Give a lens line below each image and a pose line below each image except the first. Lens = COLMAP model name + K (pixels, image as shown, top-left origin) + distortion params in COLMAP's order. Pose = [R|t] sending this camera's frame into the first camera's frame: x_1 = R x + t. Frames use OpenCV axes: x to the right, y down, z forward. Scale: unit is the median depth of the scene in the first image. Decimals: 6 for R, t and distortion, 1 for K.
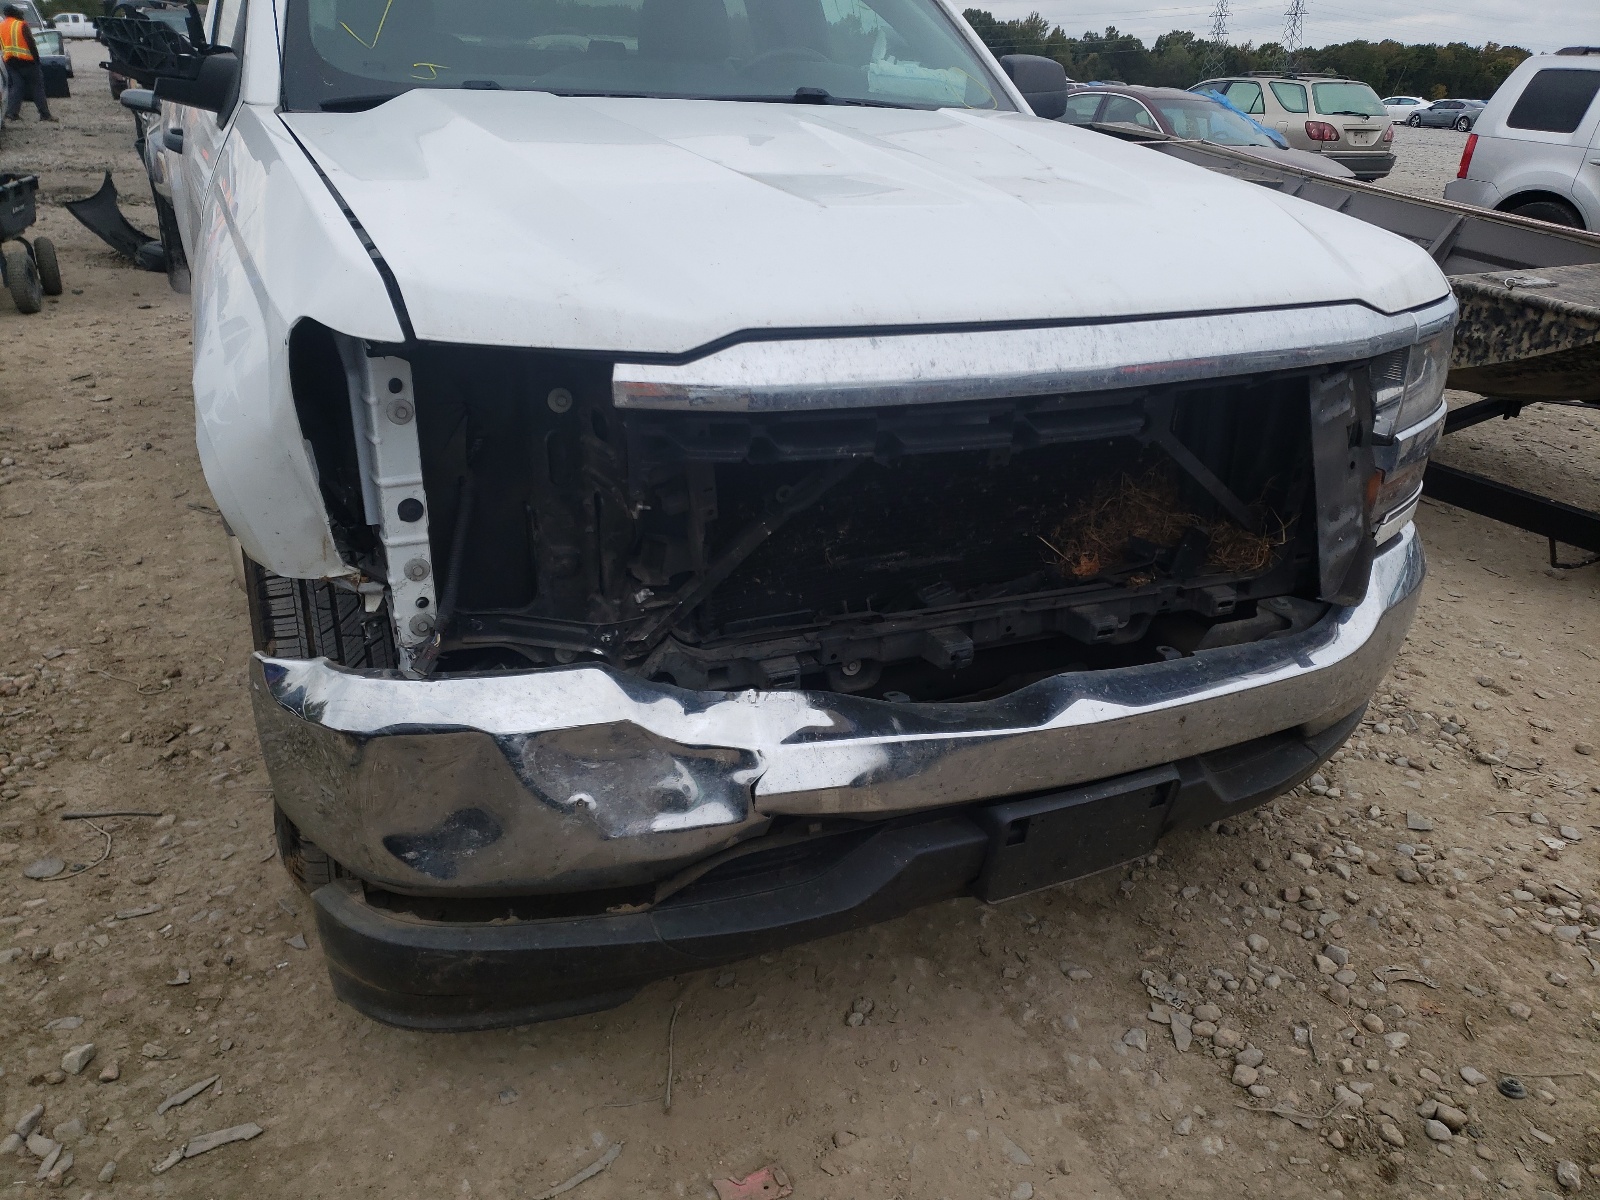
lens RADIAL K [[1221.9, 0, 797.1], [0, 1221.9, 593.6], [0, 0, 1]] dist [0.037210, -0.007787]
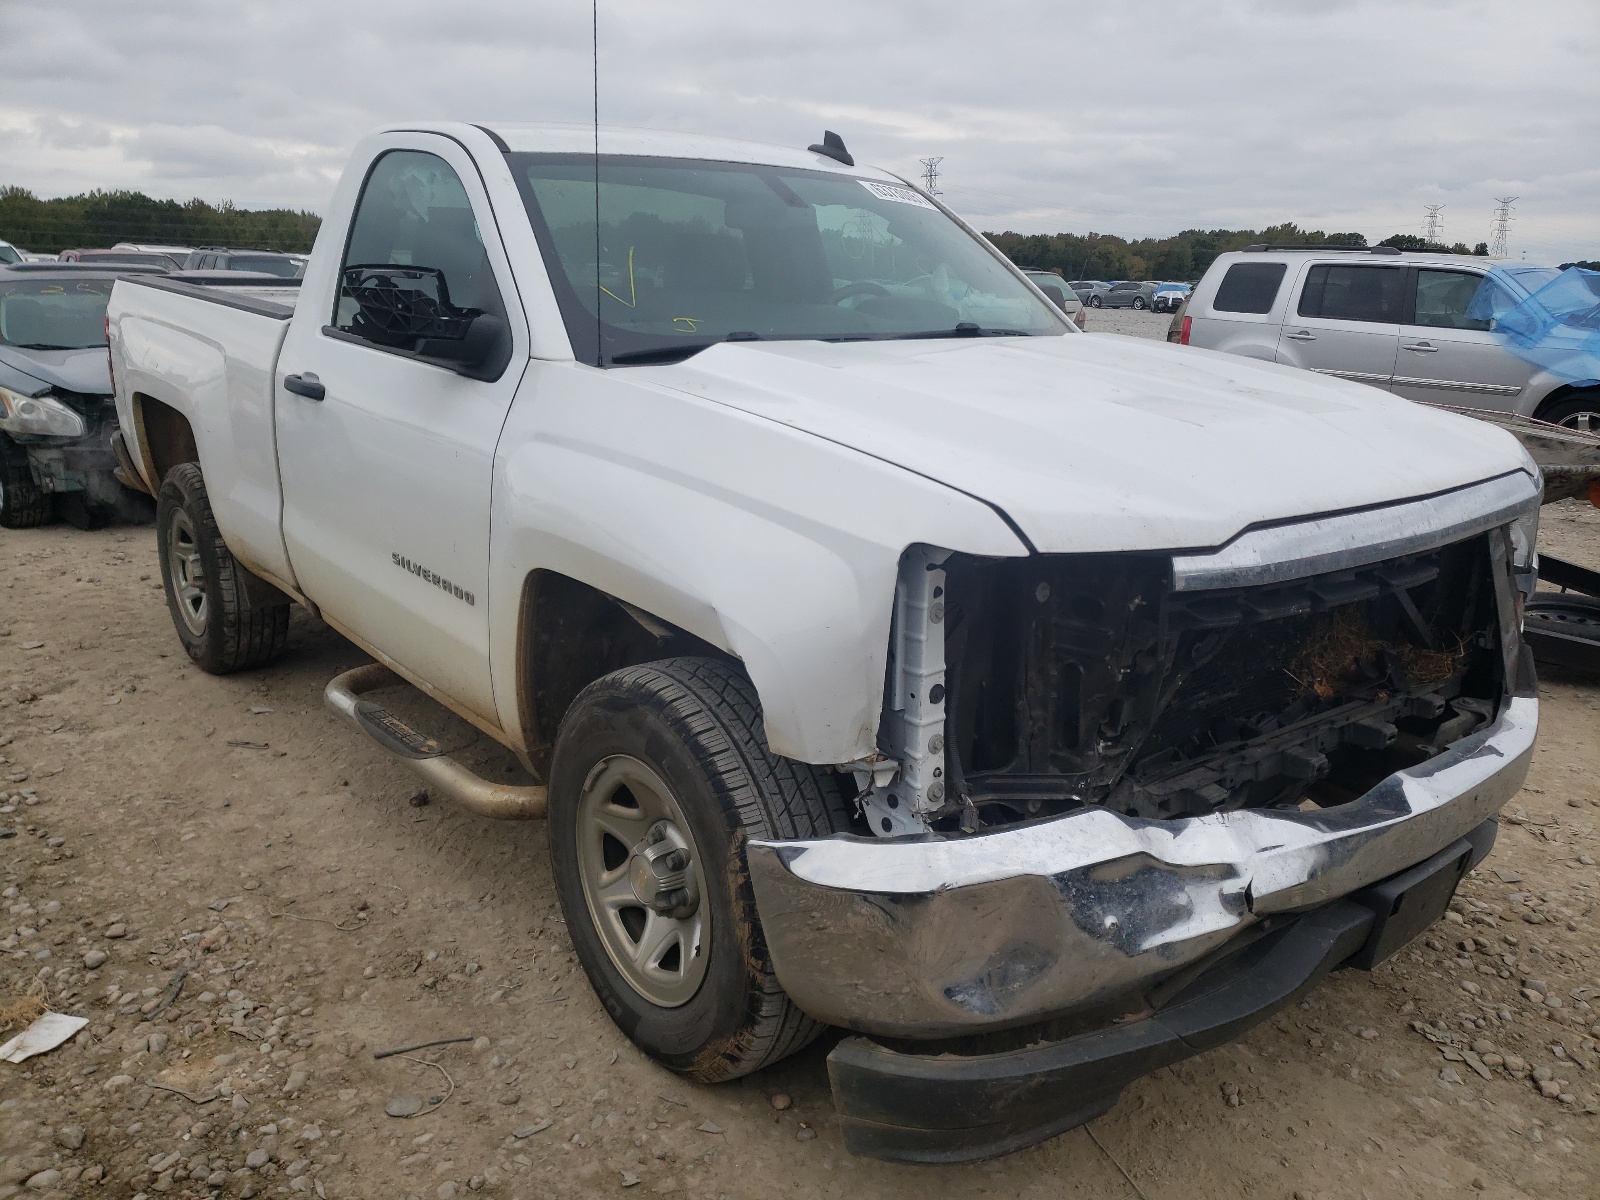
lens RADIAL K [[1221.9, 0, 806.4], [0, 1221.9, 592.5], [0, 0, 1]] dist [0.037210, -0.007787]
pose [[0.969834, -0.087194, 0.227638, -0.600927], [0.118296, 0.984855, -0.126754, -0.025891], [-0.213139, 0.149859, 0.965461, -0.109840]]
